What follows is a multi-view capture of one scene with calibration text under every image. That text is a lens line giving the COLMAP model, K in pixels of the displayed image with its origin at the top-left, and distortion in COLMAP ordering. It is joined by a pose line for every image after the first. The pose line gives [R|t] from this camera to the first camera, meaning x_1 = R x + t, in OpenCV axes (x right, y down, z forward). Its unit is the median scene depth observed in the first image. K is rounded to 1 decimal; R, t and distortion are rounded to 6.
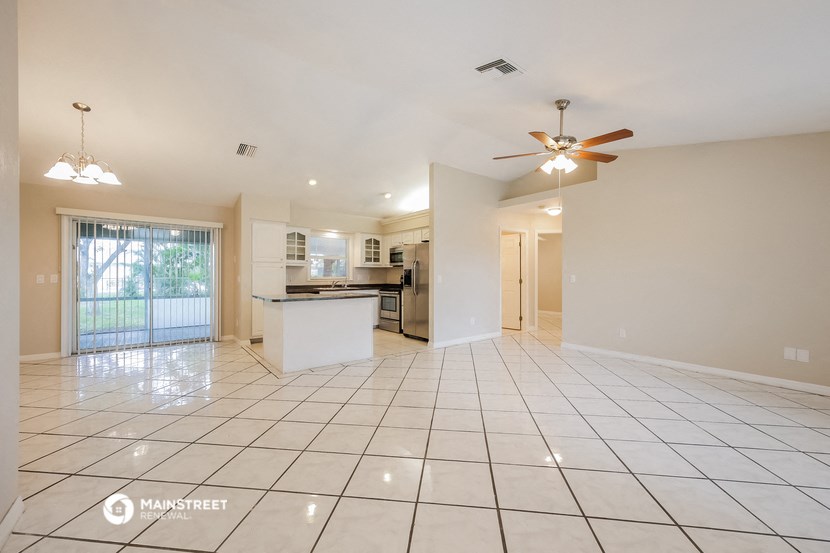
lens RADIAL K [[339.5, 0, 419.9], [0, 339.5, 275.6], [0, 0, 1]] dist [0.000926, -0.000076]
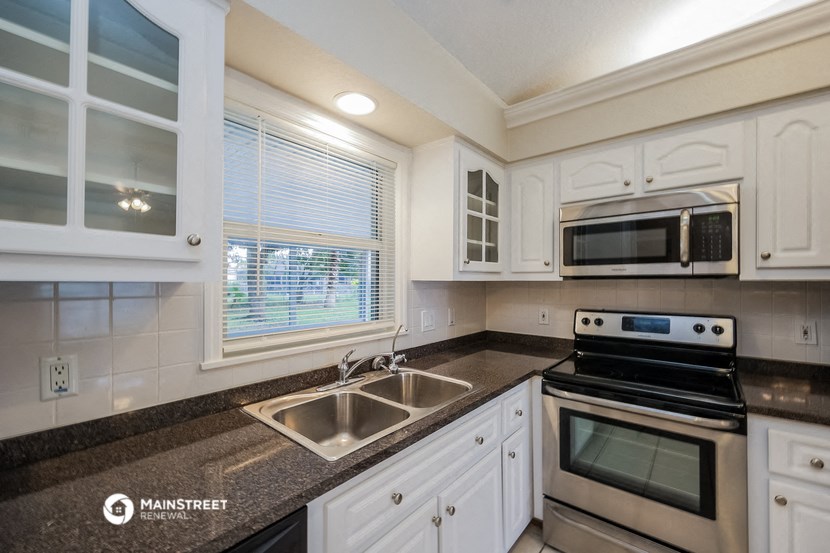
lens RADIAL K [[339.5, 0, 419.9], [0, 339.5, 275.6], [0, 0, 1]] dist [0.000926, -0.000076]
pose [[0.978758, 0.000926, 0.205018, -0.317055], [0.001398, 0.999936, -0.011192, -0.034684], [-0.205015, 0.011241, 0.978694, 0.986366]]
